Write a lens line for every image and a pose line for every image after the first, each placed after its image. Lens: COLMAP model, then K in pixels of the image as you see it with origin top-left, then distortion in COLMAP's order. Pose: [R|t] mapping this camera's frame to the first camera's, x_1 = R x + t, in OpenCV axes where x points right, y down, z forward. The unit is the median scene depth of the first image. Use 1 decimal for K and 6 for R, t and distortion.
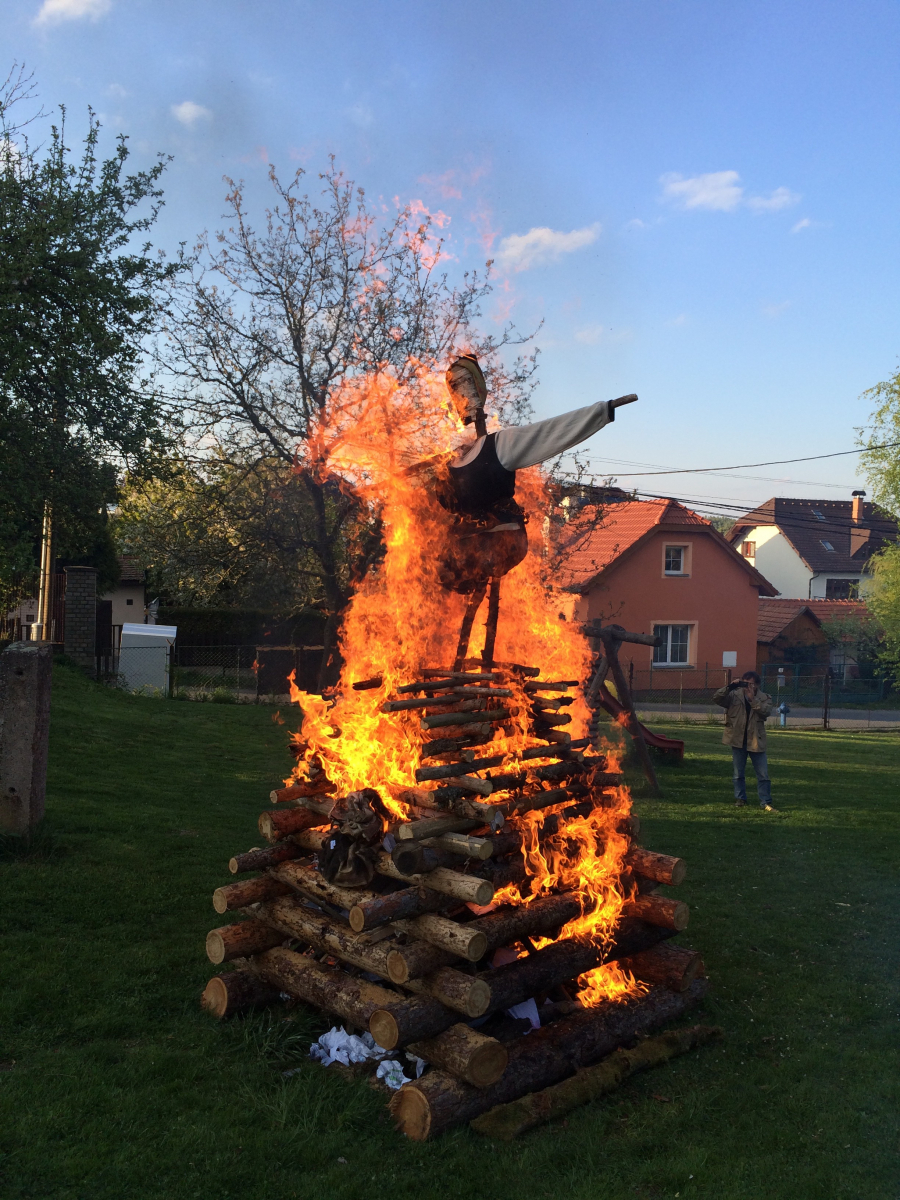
lens RADIAL K [[1020.1, 0, 436.4], [0, 1020.1, 590.7], [0, 0, 1]] dist [0.083931, -0.113989]
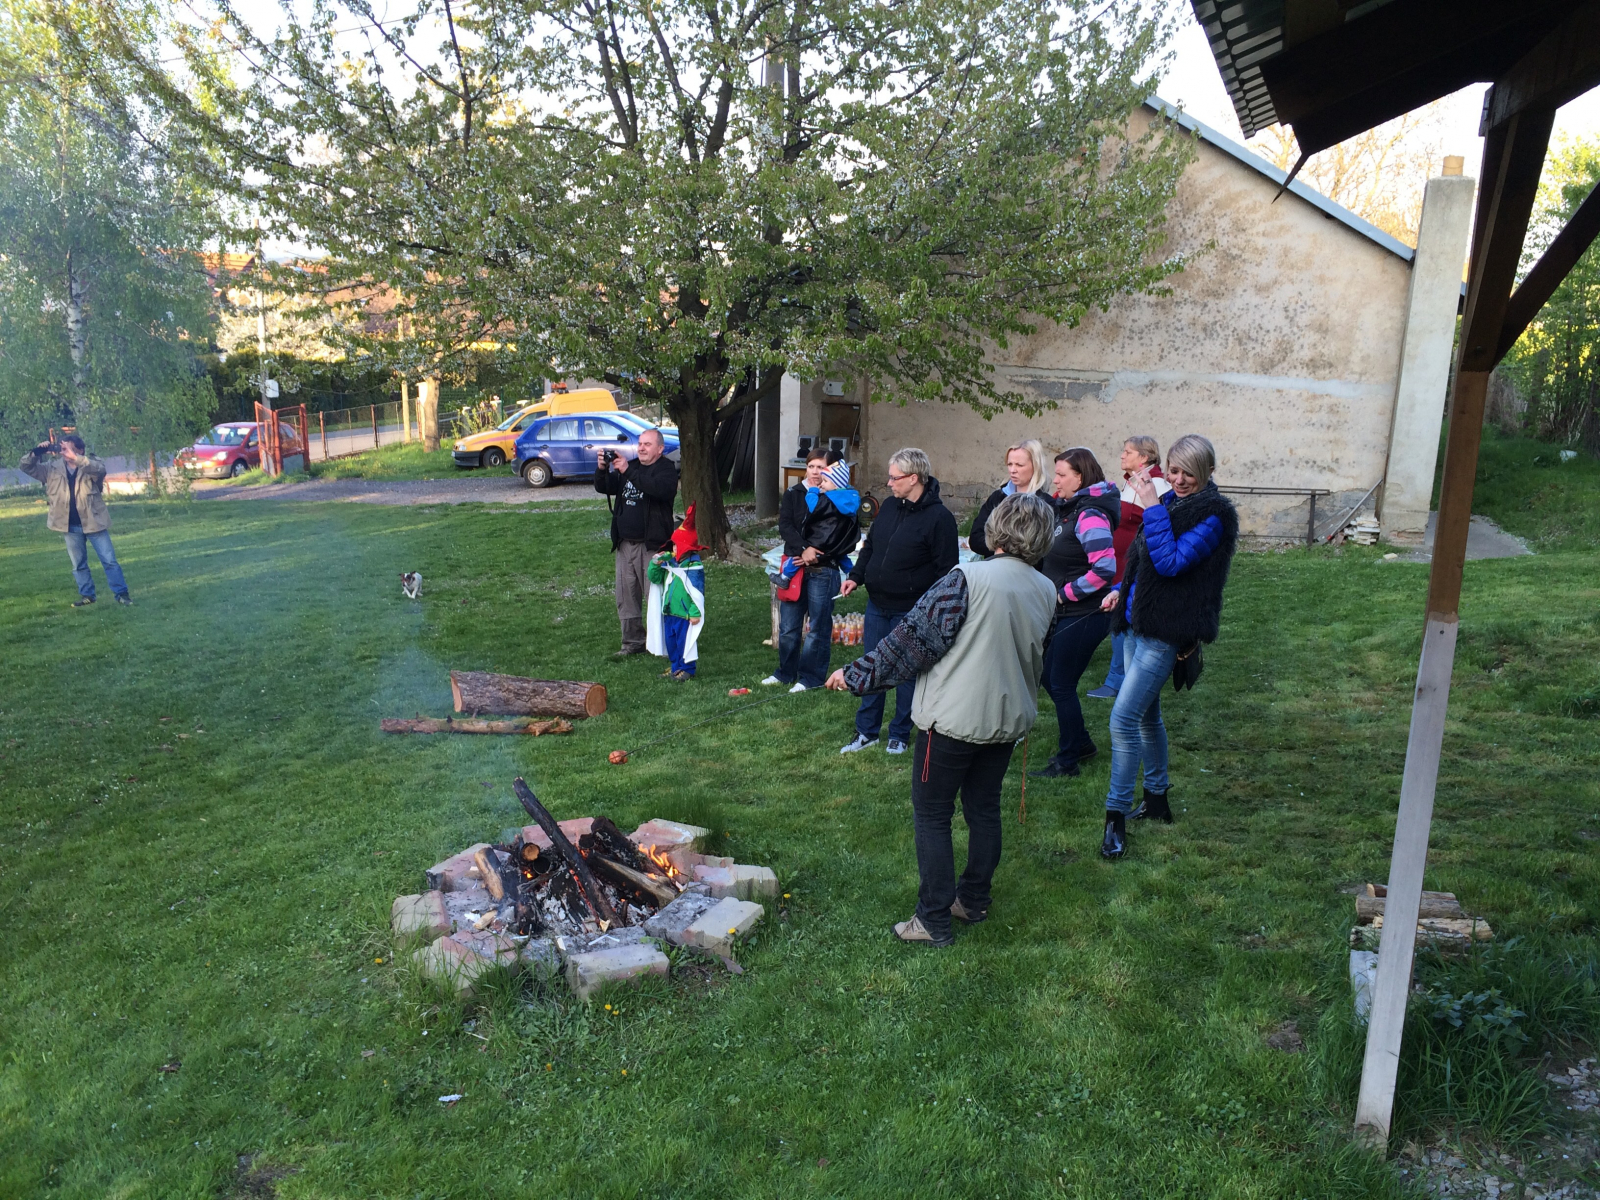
lens RADIAL K [[1360.2, 0, 800.8], [0, 1360.2, 615.0], [0, 0, 1]] dist [0.083931, -0.113989]
pose [[0.528565, -0.220807, 0.819673, -0.212887], [0.029814, 0.969812, 0.242026, -0.036721], [-0.848369, -0.103489, 0.519191, -0.175571]]
